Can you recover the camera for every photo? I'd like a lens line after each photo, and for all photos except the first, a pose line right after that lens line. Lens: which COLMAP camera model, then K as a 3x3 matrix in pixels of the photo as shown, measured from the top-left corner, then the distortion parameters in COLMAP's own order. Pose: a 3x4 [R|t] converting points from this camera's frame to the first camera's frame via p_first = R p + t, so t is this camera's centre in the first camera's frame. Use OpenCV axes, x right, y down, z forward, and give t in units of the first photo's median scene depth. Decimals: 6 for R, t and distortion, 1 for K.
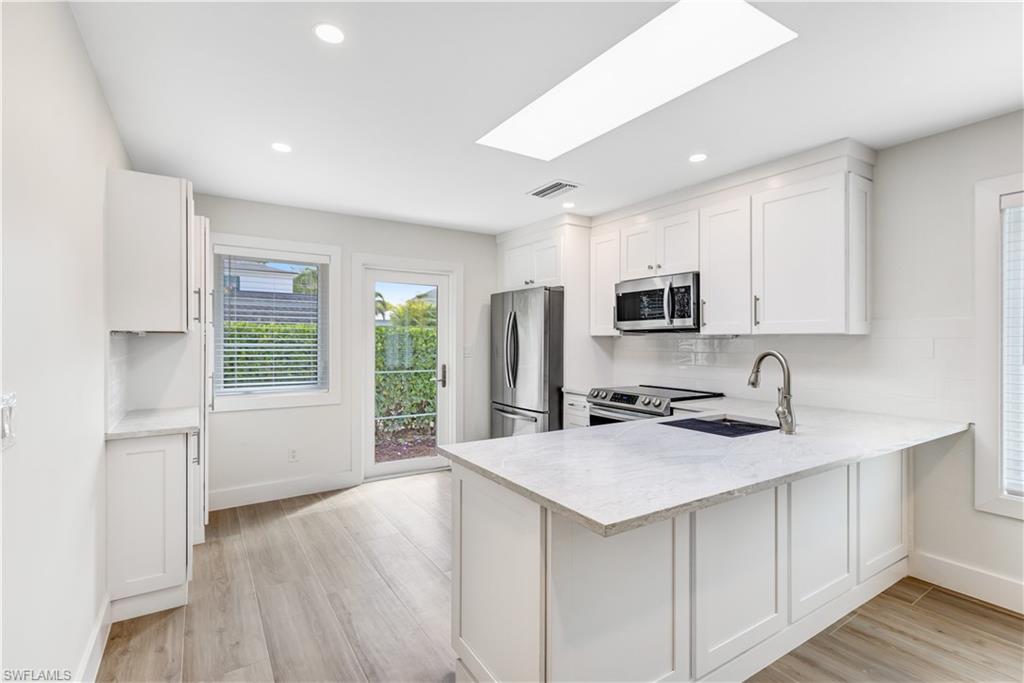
lens RADIAL K [[478.9, 0, 502.4], [0, 478.9, 338.7], [0, 0, 1]] dist [-0.000834, 0.000073]
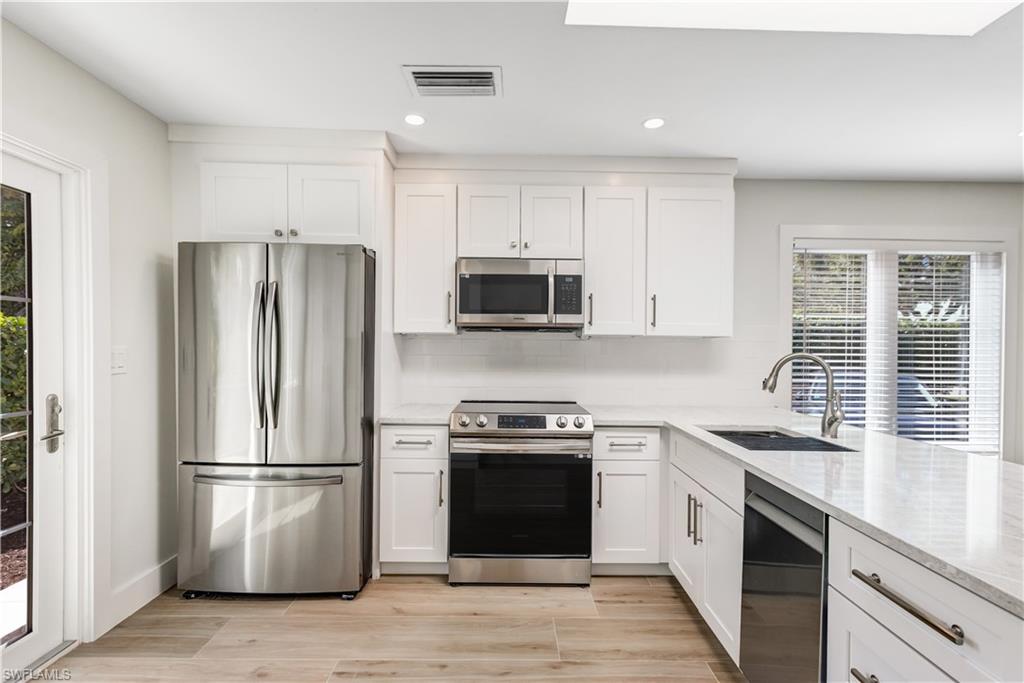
lens RADIAL K [[476.8, 0, 524.2], [0, 476.8, 348.1], [0, 0, 1]] dist [0.001289, 0.000416]
pose [[0.516026, -0.002911, 0.856568, -0.339972], [-0.011188, 0.999886, 0.010139, 0.007290], [-0.856500, -0.014815, 0.515935, 0.603022]]
